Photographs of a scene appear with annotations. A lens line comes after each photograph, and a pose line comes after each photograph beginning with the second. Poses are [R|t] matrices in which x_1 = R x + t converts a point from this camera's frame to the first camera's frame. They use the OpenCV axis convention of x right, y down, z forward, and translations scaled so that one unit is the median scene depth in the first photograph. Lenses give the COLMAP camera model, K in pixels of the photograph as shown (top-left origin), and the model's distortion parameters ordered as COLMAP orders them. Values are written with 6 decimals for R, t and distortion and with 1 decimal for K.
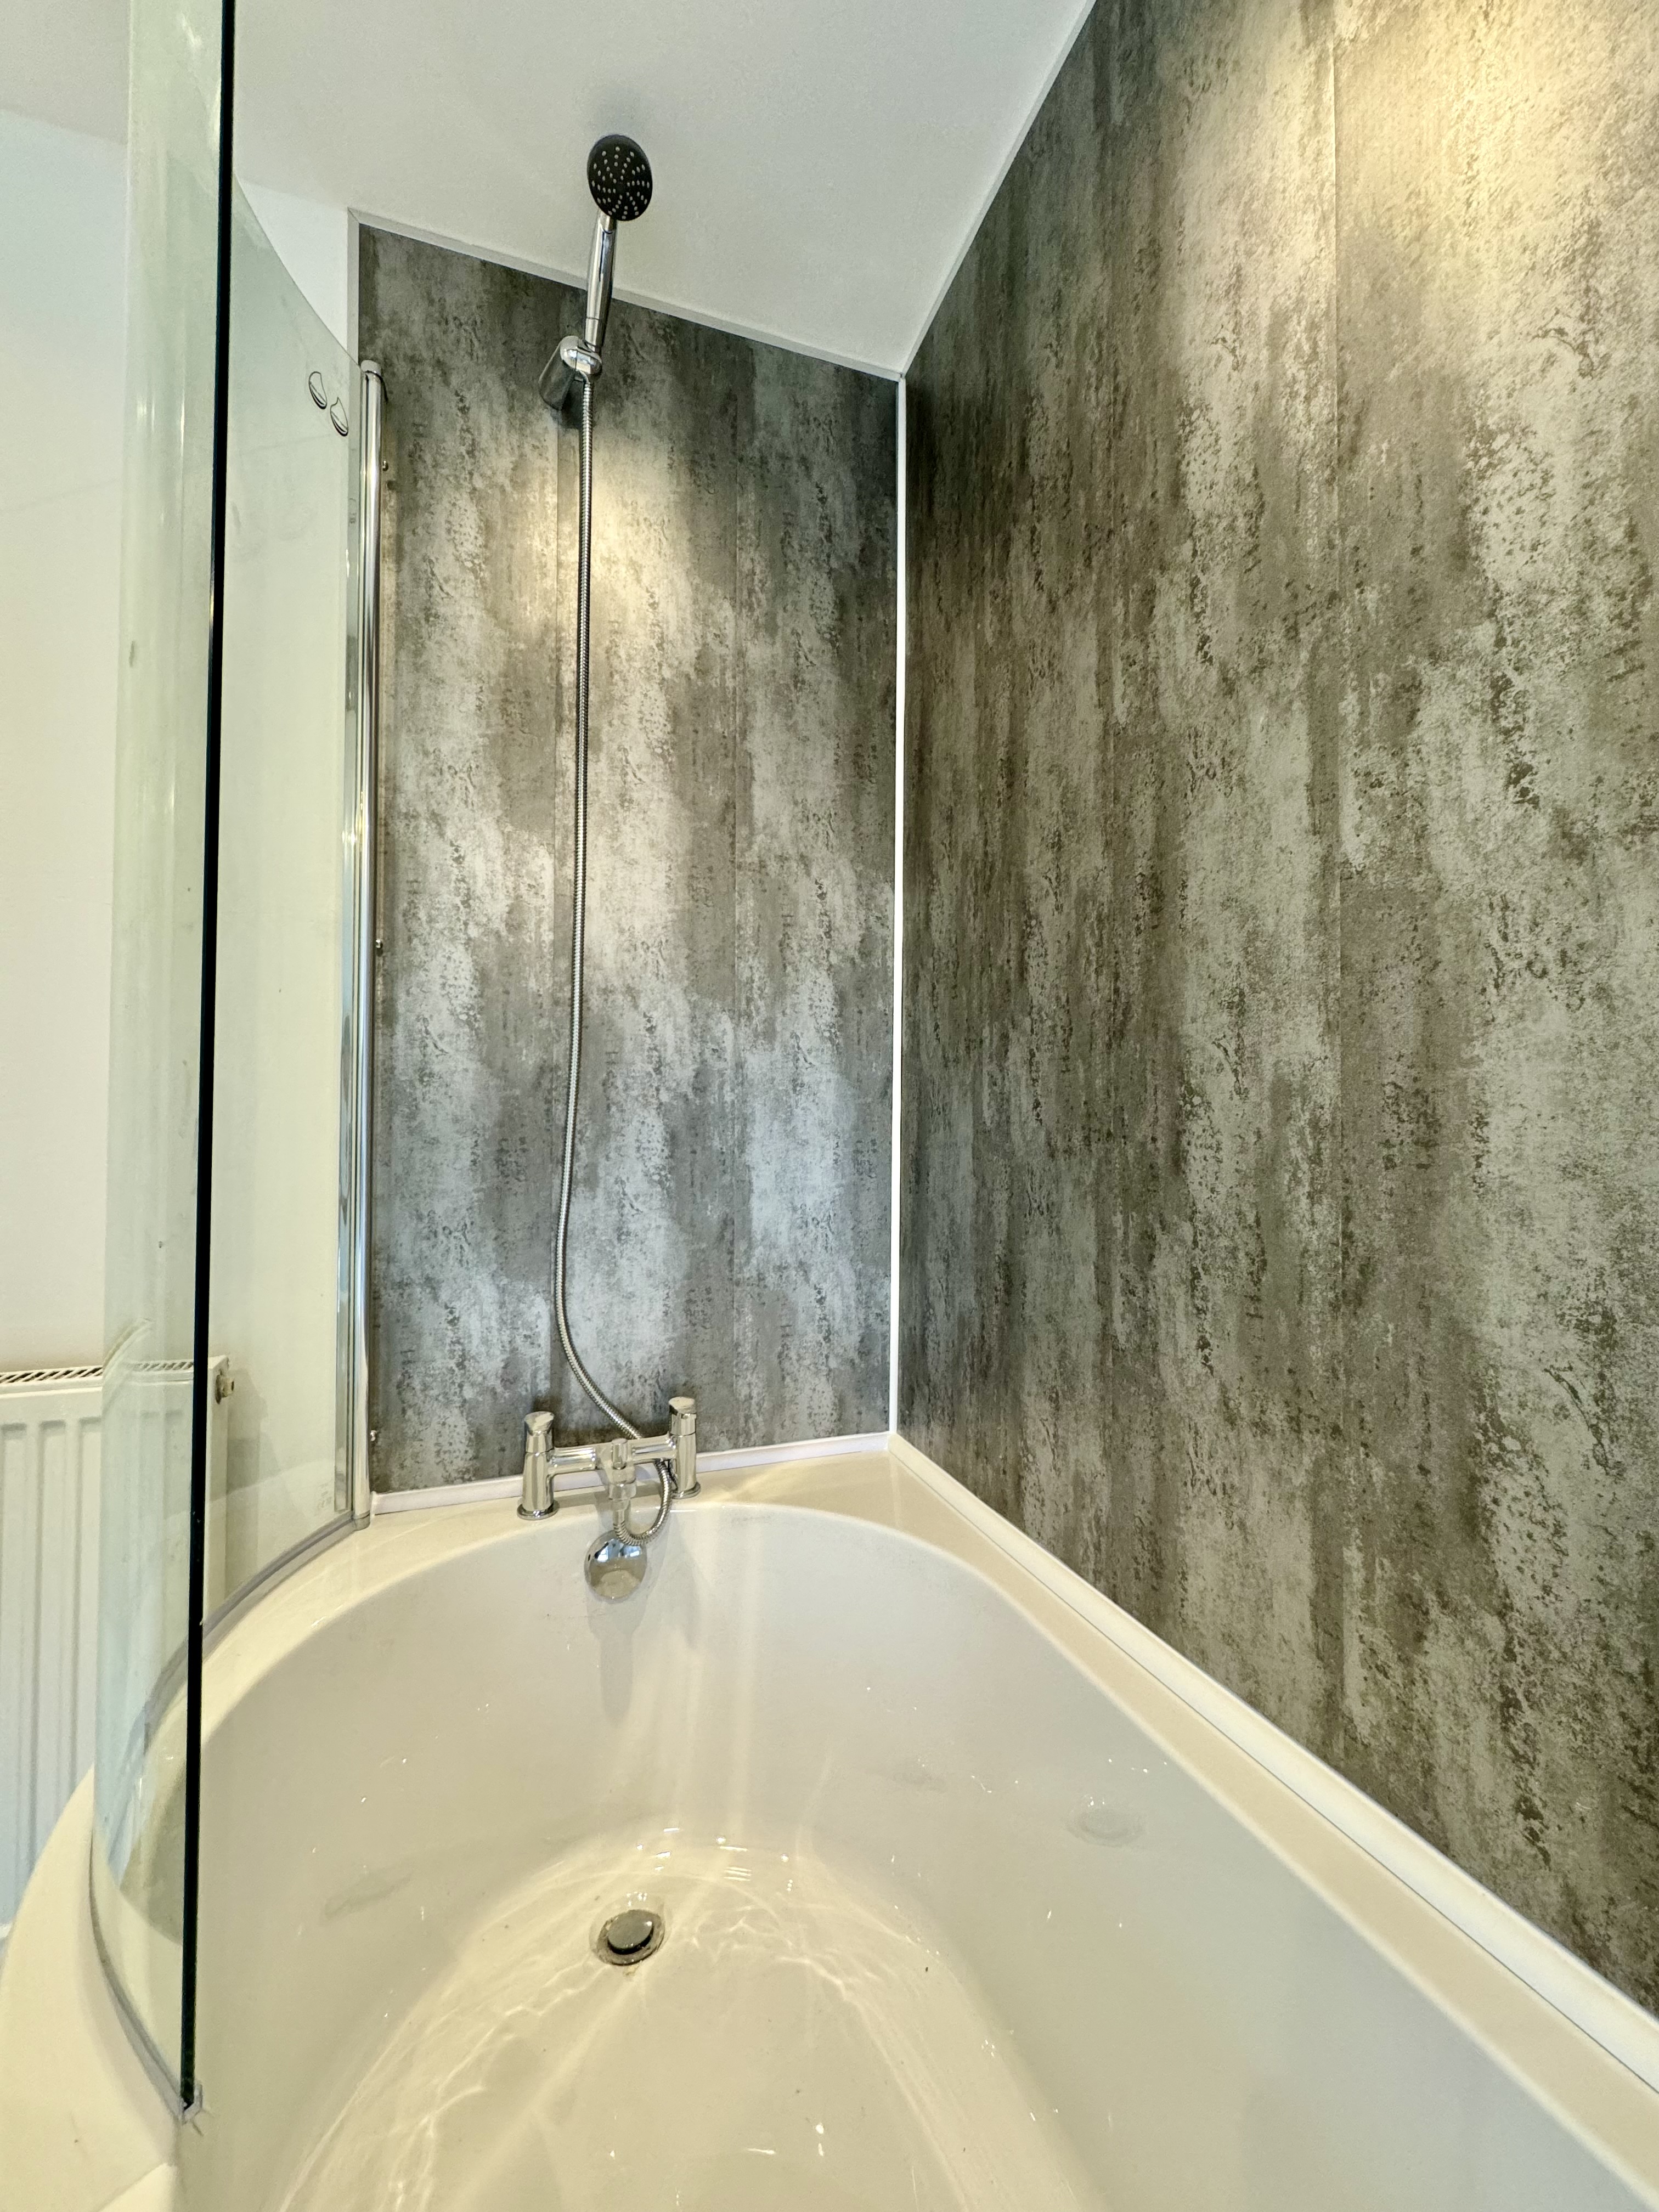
lens RADIAL K [[874.0, 0, 818.9], [0, 874.0, 1109.7], [0, 0, 1]] dist [-0.005686, 0.000884]
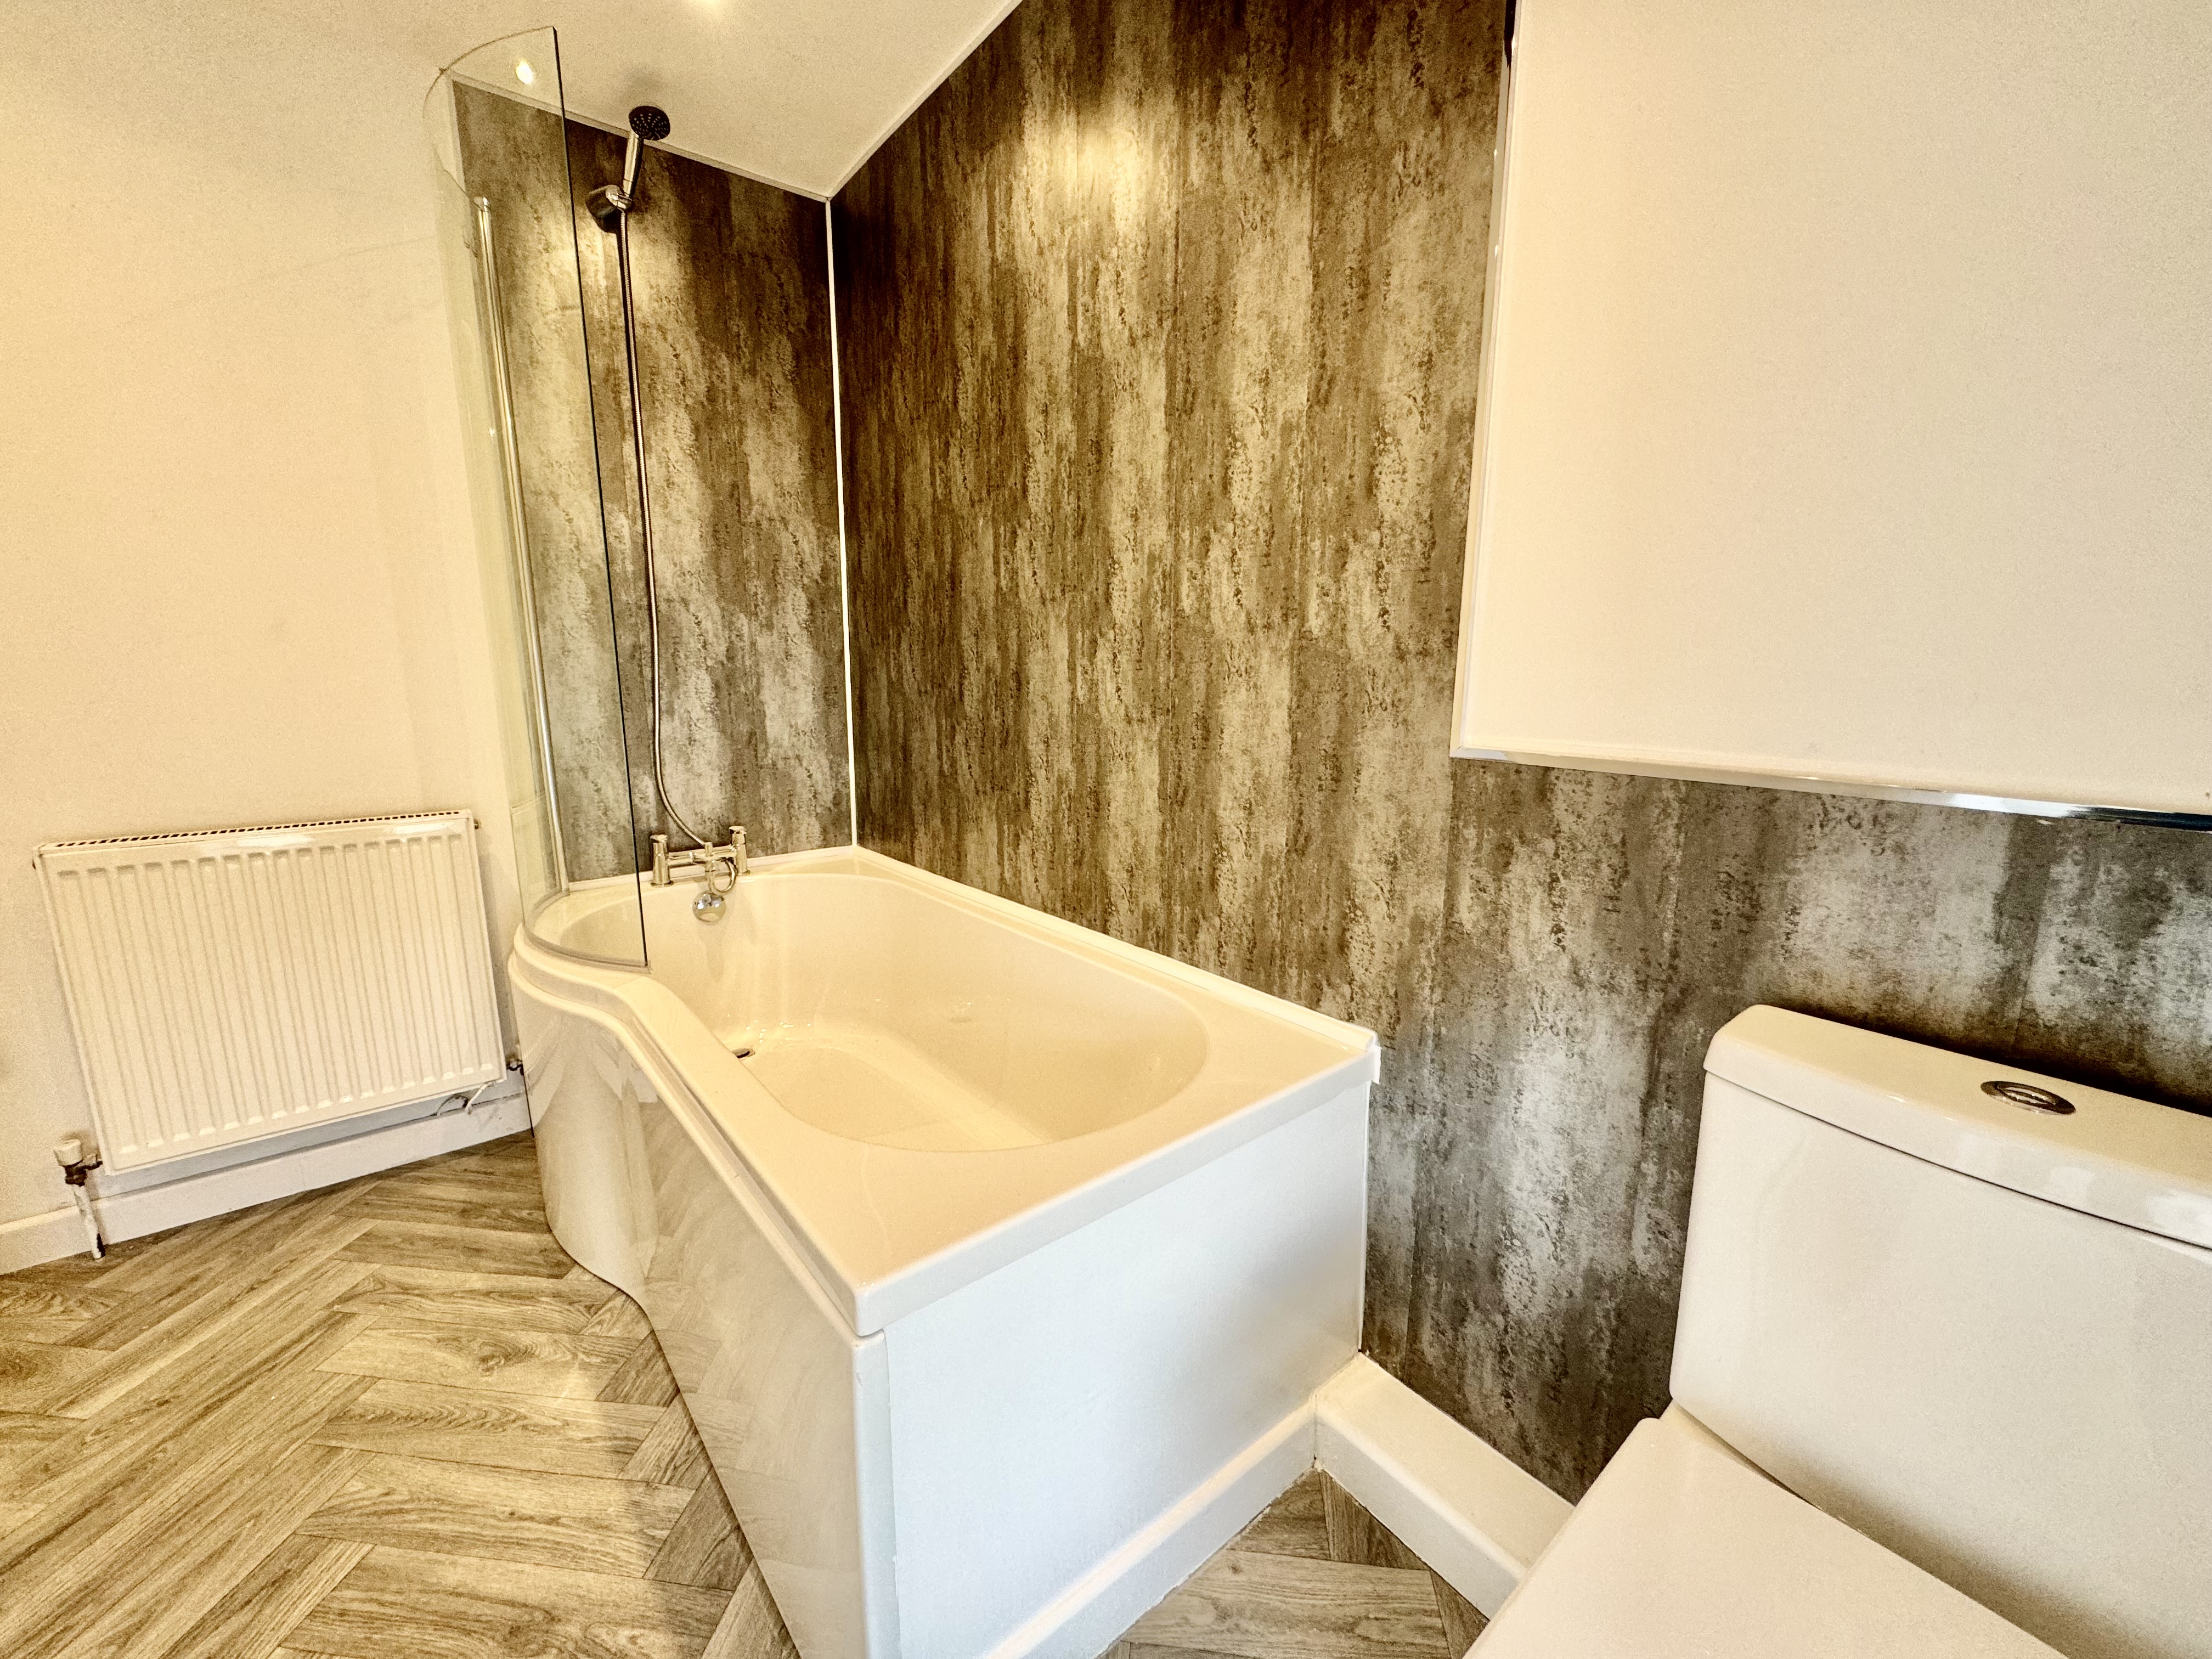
lens RADIAL K [[874.0, 0, 1105.4], [0, 874.0, 833.6], [0, 0, 1]] dist [-0.005686, 0.000884]
pose [[0.938986, -0.063613, 0.338022, -0.045969], [-0.008512, 0.978150, 0.207724, -0.051359], [-0.343850, -0.197927, 0.917928, -0.983257]]
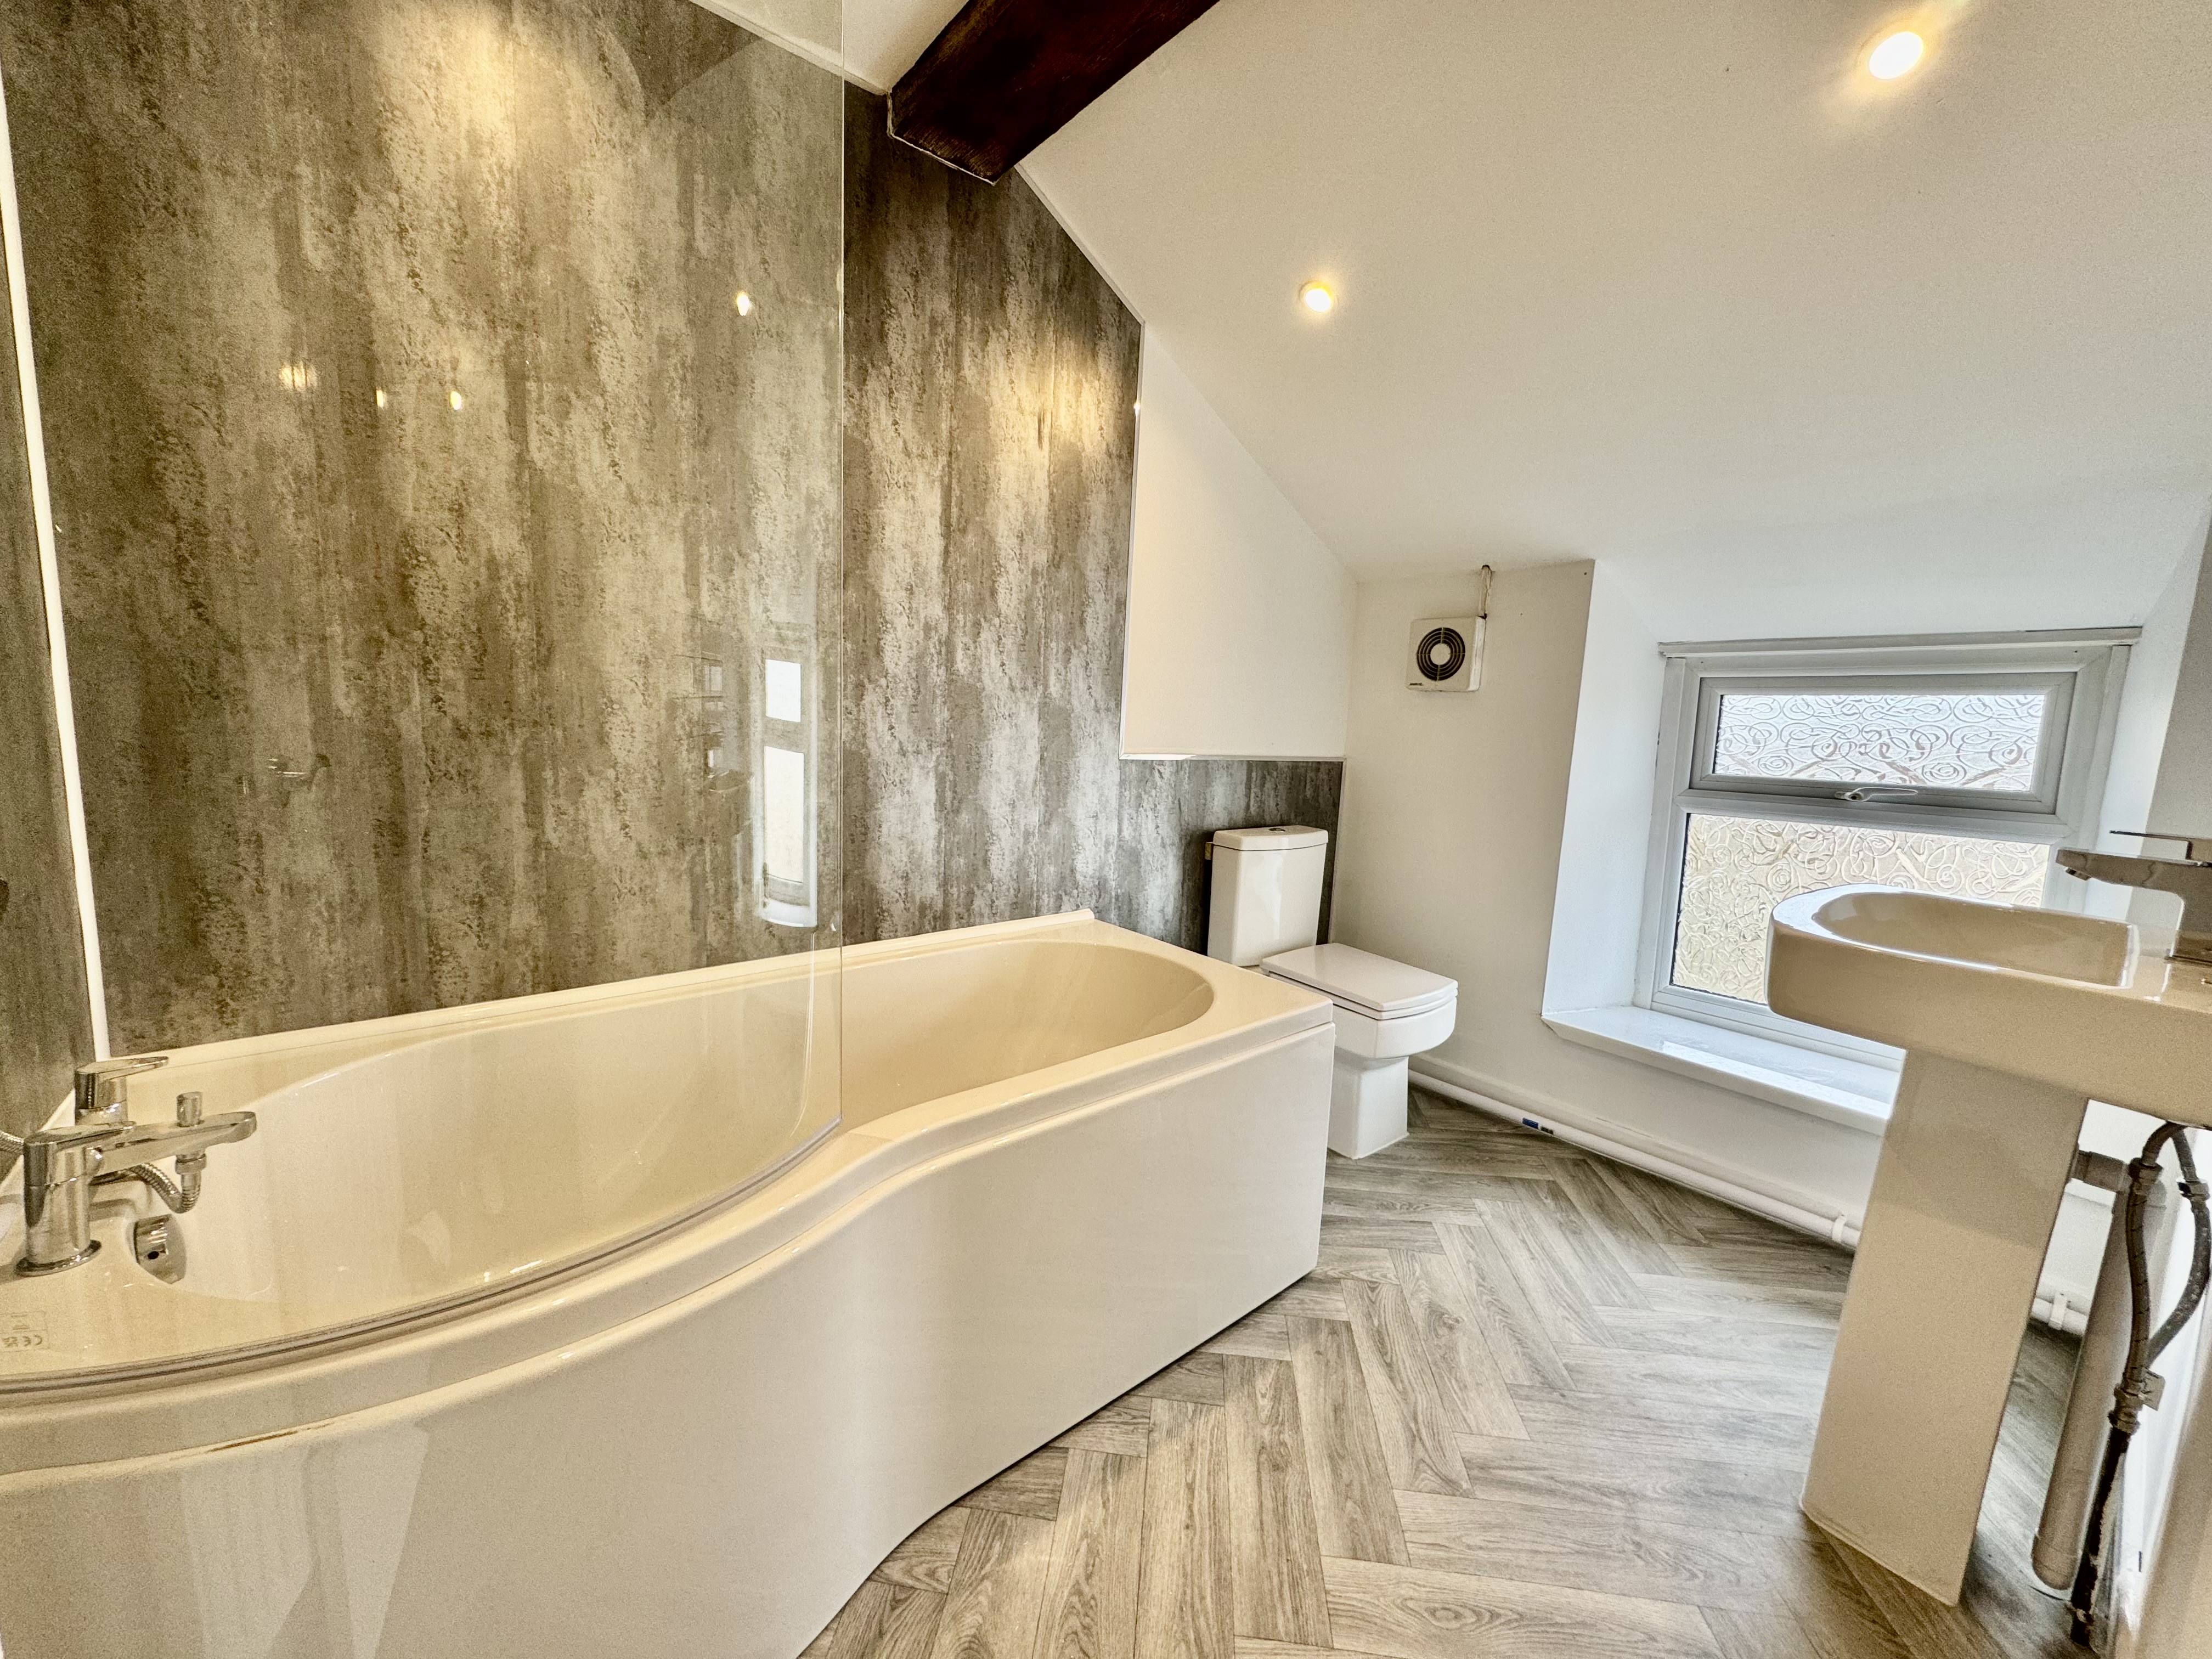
lens RADIAL K [[874.0, 0, 1109.0], [0, 874.0, 831.9], [0, 0, 1]] dist [-0.005686, 0.000884]
pose [[-0.353175, -0.151764, 0.923166, -1.157004], [-0.066395, 0.988333, 0.137077, -0.047303], [-0.933198, -0.012882, -0.359131, 0.422394]]
